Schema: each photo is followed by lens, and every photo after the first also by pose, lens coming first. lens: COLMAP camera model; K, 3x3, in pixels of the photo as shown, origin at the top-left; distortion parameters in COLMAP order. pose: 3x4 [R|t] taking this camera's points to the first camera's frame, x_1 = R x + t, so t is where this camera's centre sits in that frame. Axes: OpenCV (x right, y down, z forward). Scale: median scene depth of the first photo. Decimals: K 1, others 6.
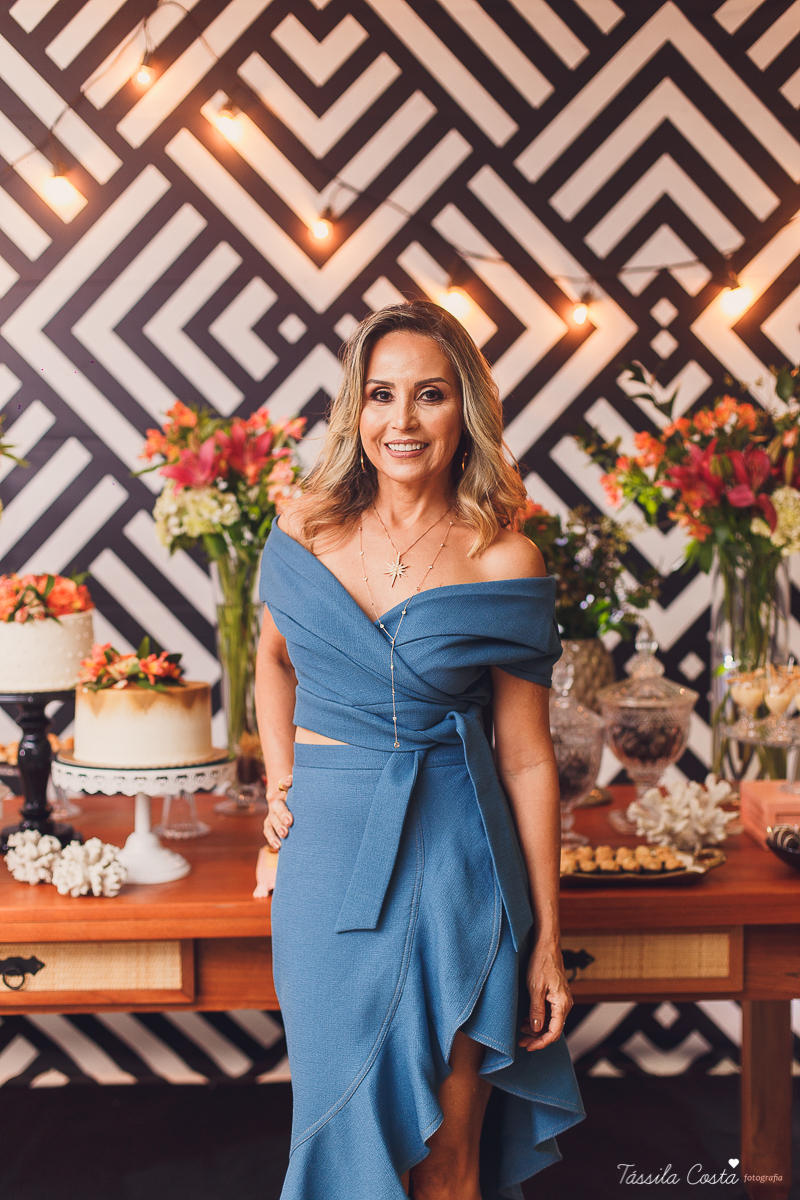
lens RADIAL K [[1733.5, 0, 391.5], [0, 1733.5, 603.3], [0, 0, 1]] dist [0.014242, 0.000000]
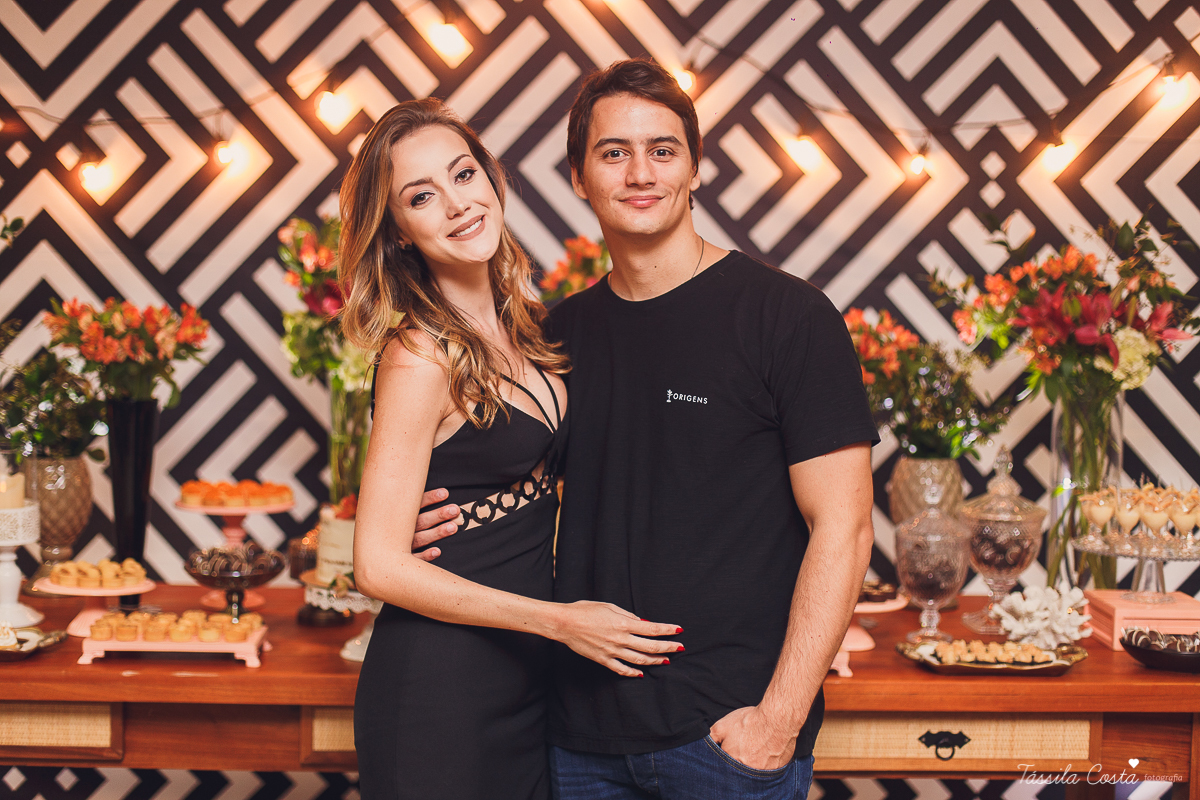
lens RADIAL K [[1733.5, 0, 612.0], [0, 1733.5, 396.3], [0, 0, 1]] dist [0.014242, 0.000000]
pose [[0.999494, 0.029663, 0.011444, -0.092671], [-0.029421, 0.999351, -0.020789, 0.007939], [-0.012053, 0.020441, 0.999718, -0.090036]]
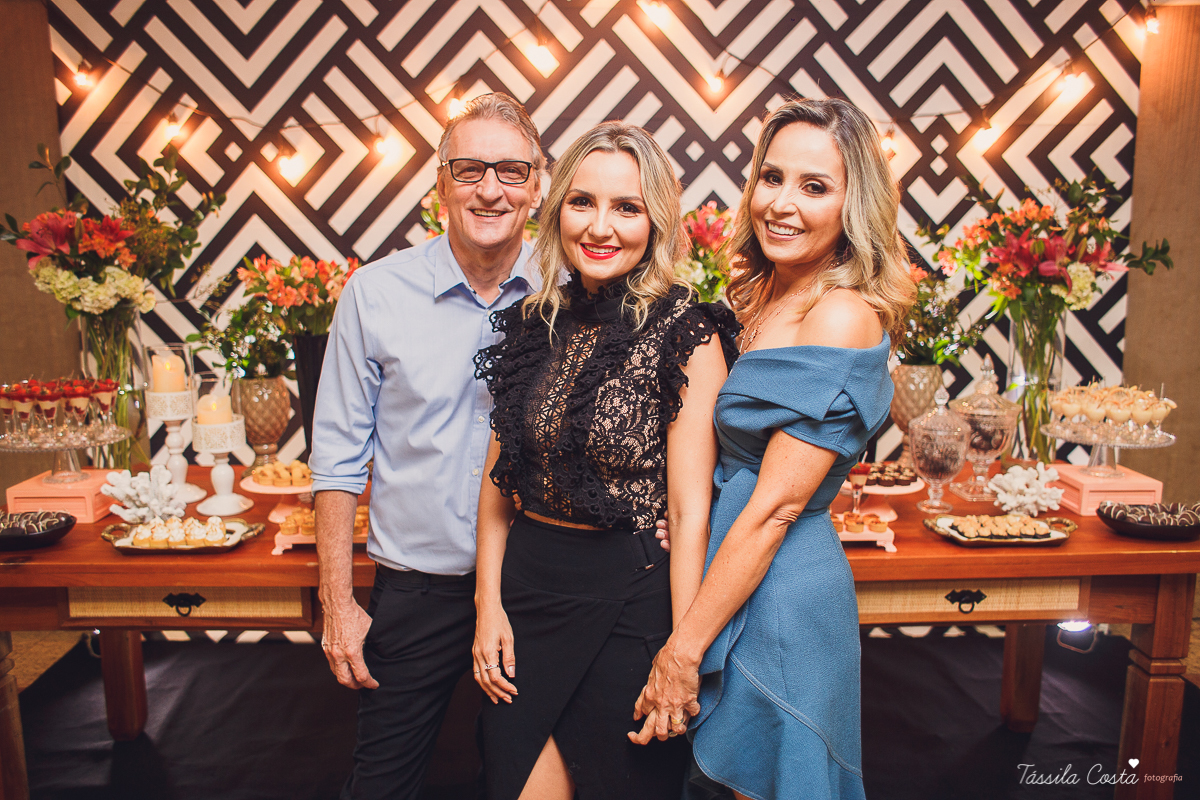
lens RADIAL K [[958.1, 0, 605.8], [0, 958.1, 400.0], [0, 0, 1]] dist [-0.054350, 0.038313]
pose [[0.999958, 0.008990, 0.001866, -0.134066], [-0.009111, 0.996704, 0.080615, -0.010277], [-0.001135, -0.080629, 0.996744, 0.162732]]
